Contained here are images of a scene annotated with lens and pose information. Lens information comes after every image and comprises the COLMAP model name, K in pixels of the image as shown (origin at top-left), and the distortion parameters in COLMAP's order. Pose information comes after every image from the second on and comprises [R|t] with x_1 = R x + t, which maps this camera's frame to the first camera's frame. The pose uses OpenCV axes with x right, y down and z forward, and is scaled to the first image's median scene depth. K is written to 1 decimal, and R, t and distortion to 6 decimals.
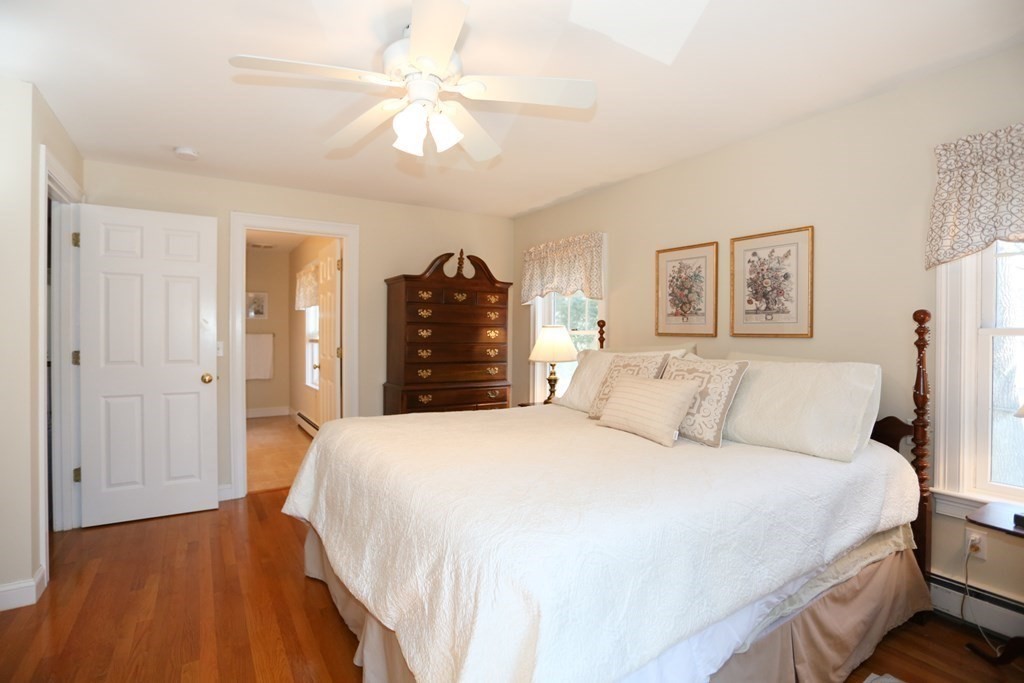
lens RADIAL K [[507.3, 0, 523.5], [0, 507.3, 333.4], [0, 0, 1]] dist [-0.079726, 0.032505]
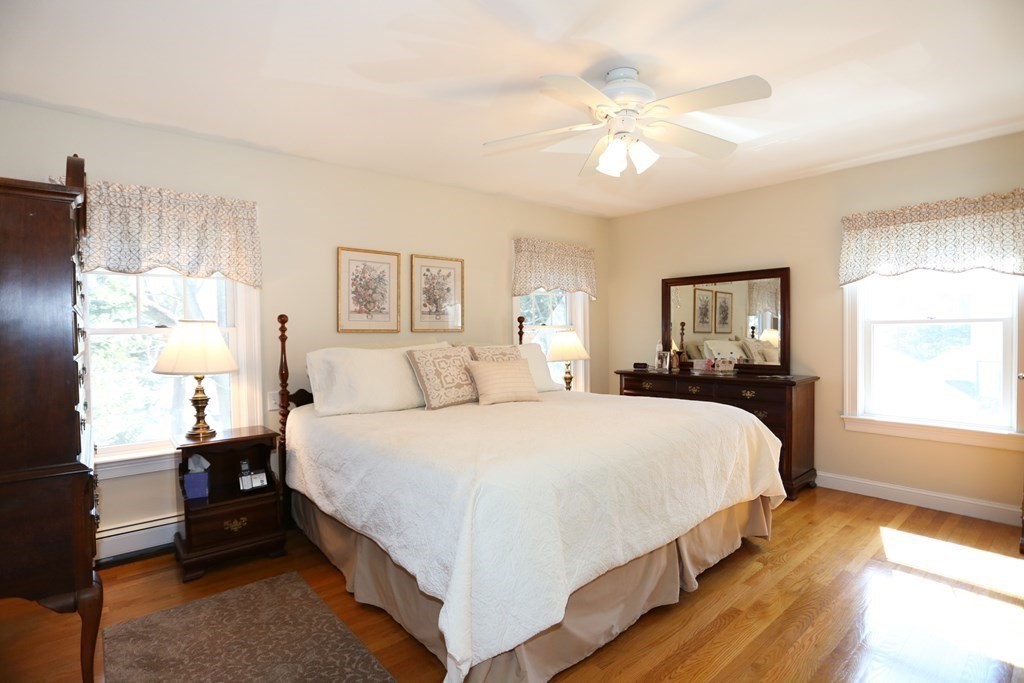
lens RADIAL K [[507.3, 0, 523.5], [0, 507.3, 333.4], [0, 0, 1]] dist [-0.079726, 0.032505]
pose [[-0.142930, -0.010715, 0.989675, -0.865480], [0.009221, 0.999884, 0.012157, -0.002016], [-0.989690, 0.010863, -0.142814, 0.879992]]
